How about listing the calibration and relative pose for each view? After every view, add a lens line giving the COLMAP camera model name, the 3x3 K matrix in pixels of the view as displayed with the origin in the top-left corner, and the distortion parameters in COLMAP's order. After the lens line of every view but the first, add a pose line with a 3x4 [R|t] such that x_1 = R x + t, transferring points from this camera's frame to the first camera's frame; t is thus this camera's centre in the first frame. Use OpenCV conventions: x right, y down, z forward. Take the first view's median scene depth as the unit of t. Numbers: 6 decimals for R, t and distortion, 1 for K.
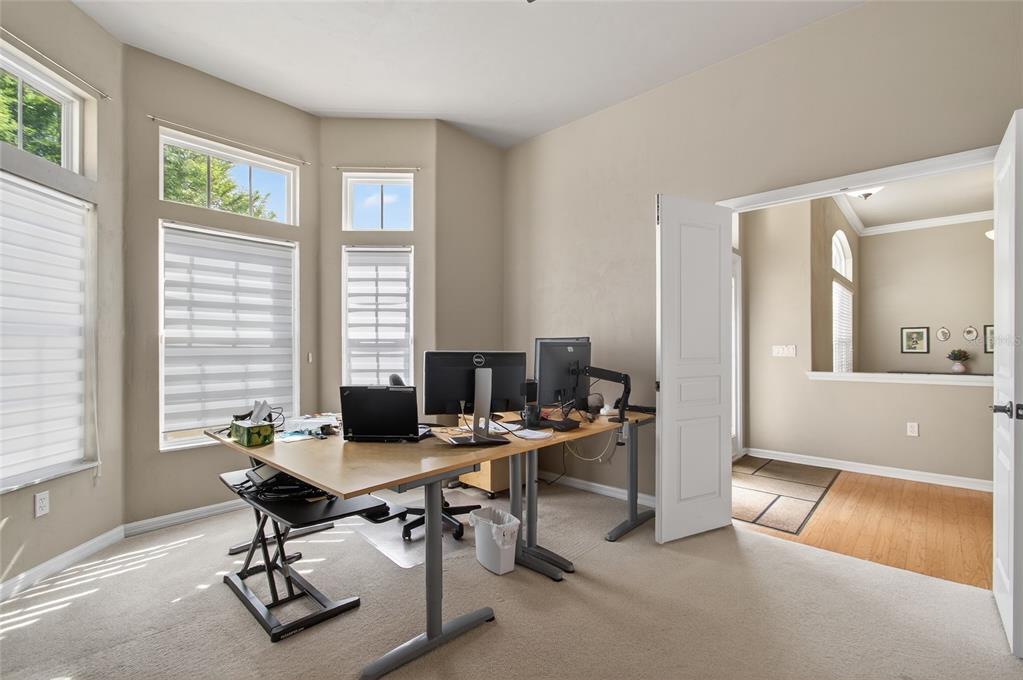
lens RADIAL K [[460.5, 0, 506.1], [0, 460.5, 344.9], [0, 0, 1]] dist [0.002225, 0.003009]
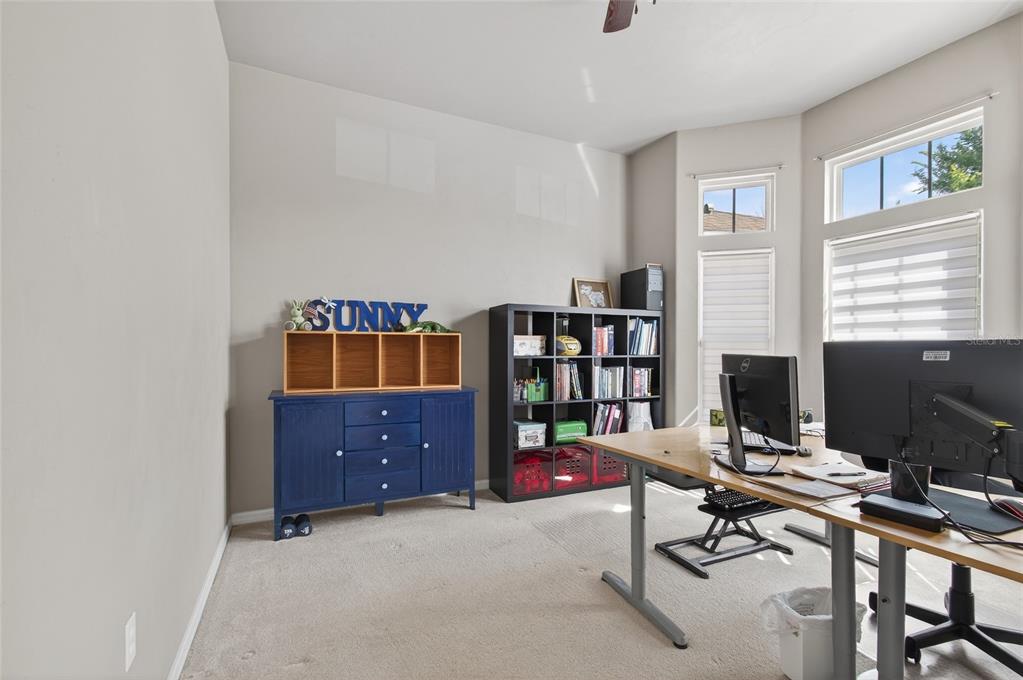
lens RADIAL K [[460.5, 0, 506.7], [0, 460.5, 344.9], [0, 0, 1]] dist [0.002225, 0.003009]
pose [[-0.384855, -0.004335, -0.922967, 0.617074], [0.002461, 0.999981, -0.005722, -0.000704], [0.922974, -0.004473, -0.384837, 0.671981]]
